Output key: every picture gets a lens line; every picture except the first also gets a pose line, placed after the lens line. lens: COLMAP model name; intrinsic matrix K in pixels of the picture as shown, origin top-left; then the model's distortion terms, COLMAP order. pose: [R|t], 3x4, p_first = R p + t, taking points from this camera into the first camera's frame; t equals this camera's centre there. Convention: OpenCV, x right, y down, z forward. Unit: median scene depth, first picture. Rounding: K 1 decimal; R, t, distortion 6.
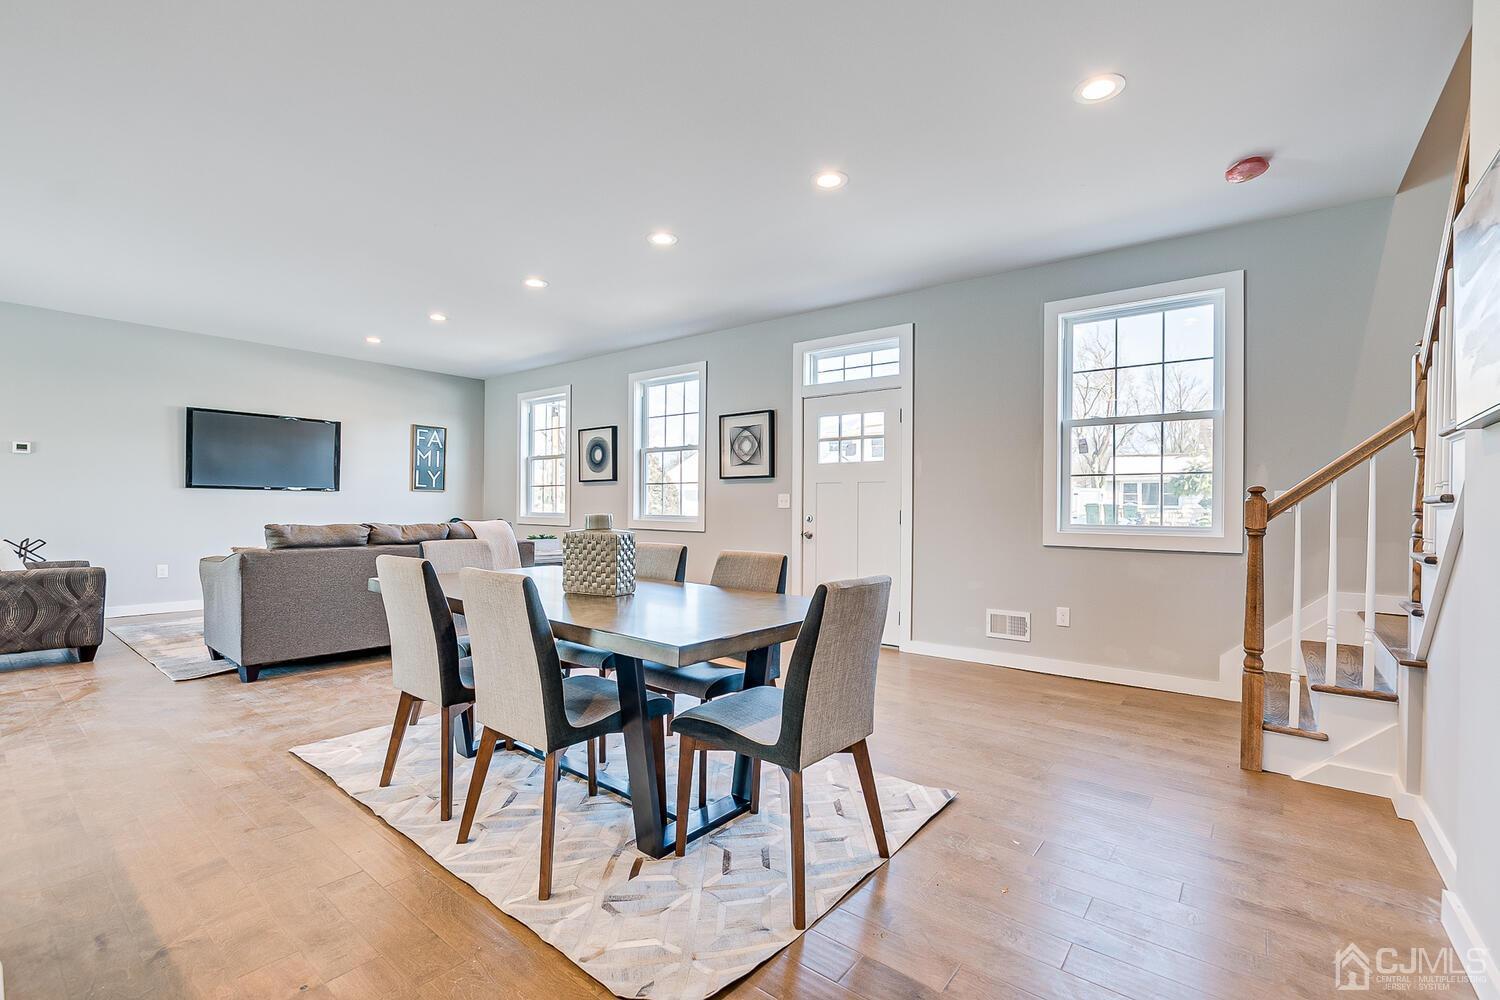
lens RADIAL K [[660.1, 0, 744.7], [0, 660.1, 507.5], [0, 0, 1]] dist [-0.021716, 0.001153]
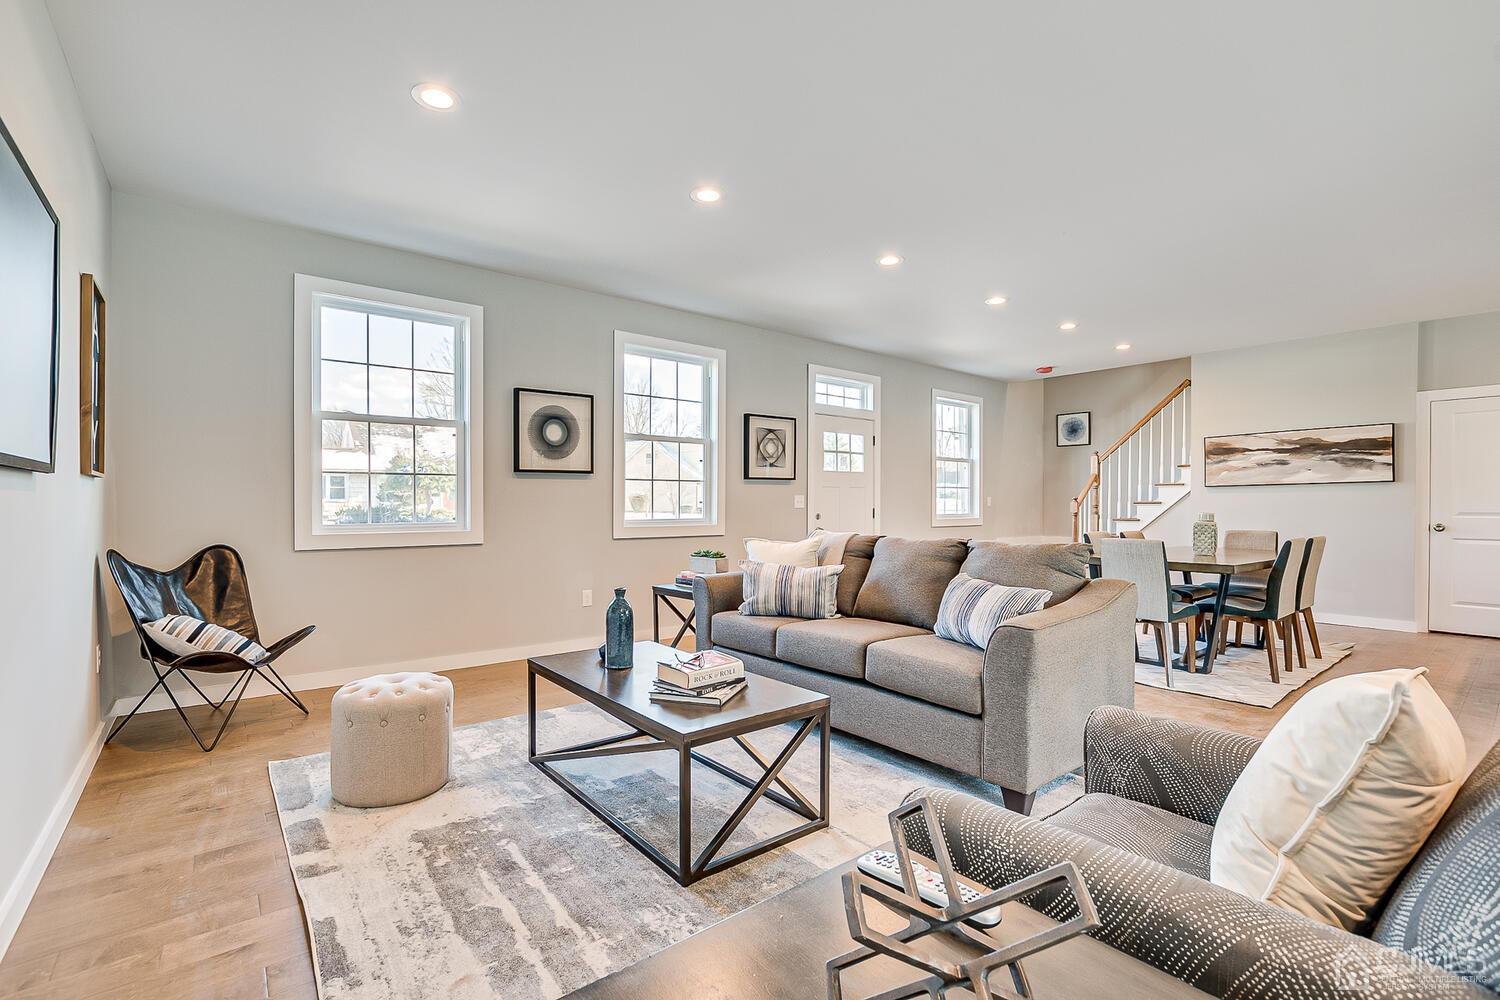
lens RADIAL K [[660.1, 0, 756.0], [0, 660.1, 506.3], [0, 0, 1]] dist [-0.021716, 0.001153]
pose [[0.221100, -0.009610, 0.975204, -0.997690], [0.006421, 0.999944, 0.008398, -0.011934], [-0.975230, 0.004405, 0.221149, 0.793004]]
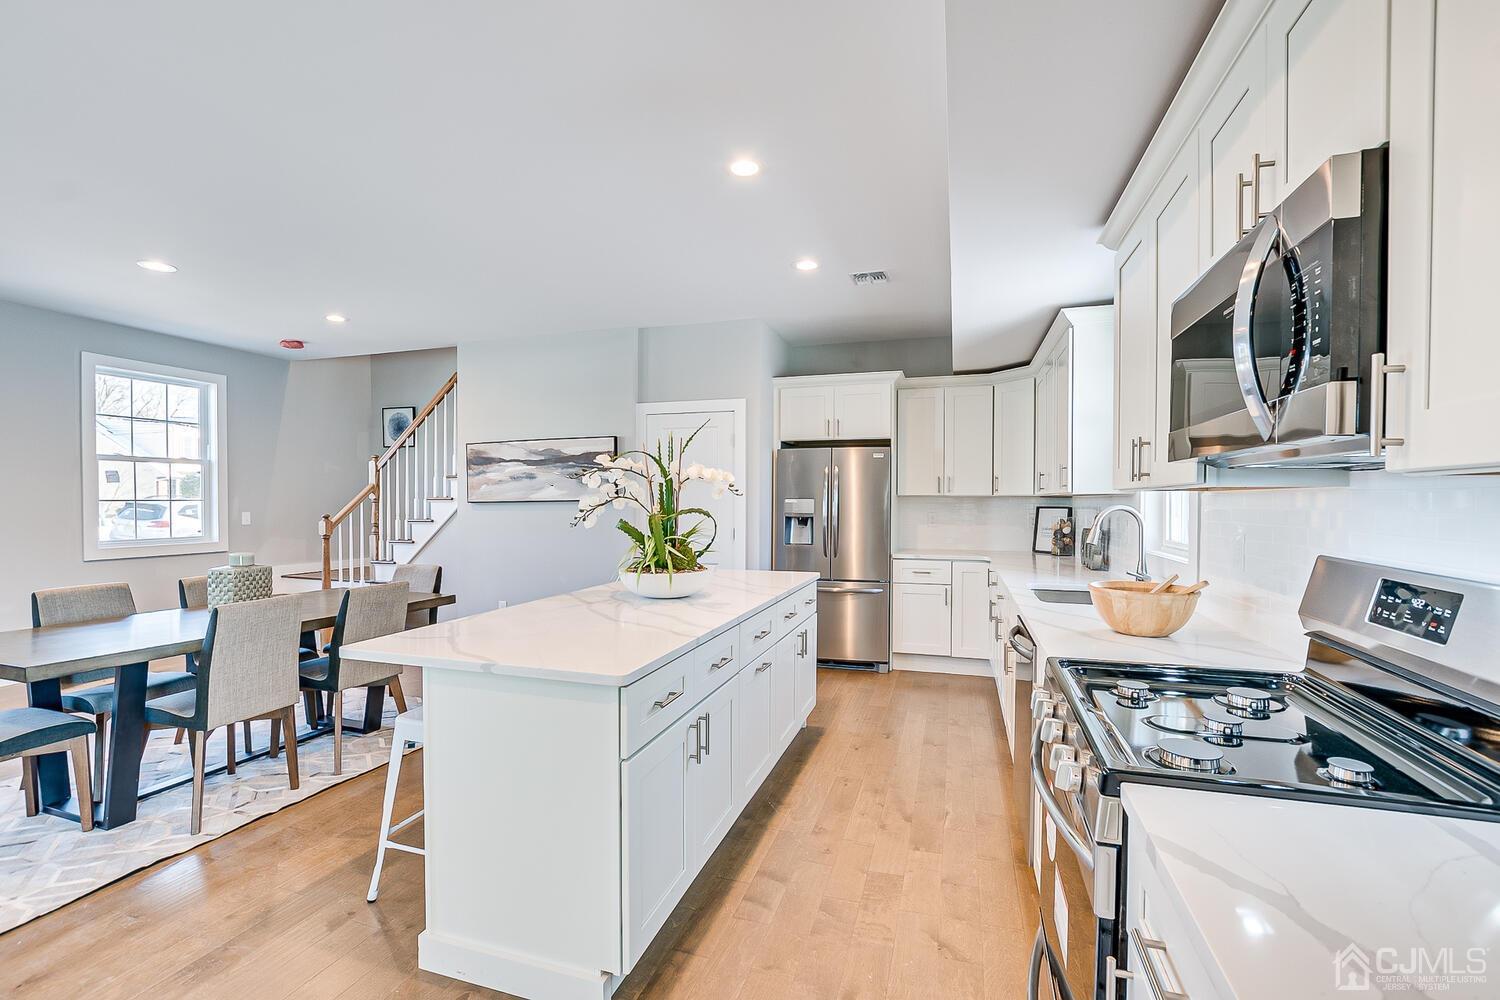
lens RADIAL K [[660.1, 0, 746.7], [0, 660.1, 510.4], [0, 0, 1]] dist [-0.021716, 0.001153]
pose [[-0.347364, -0.019619, 0.937525, -0.744758], [0.001771, 0.999766, 0.021578, -0.040523], [-0.937729, 0.009156, -0.347247, 0.224974]]
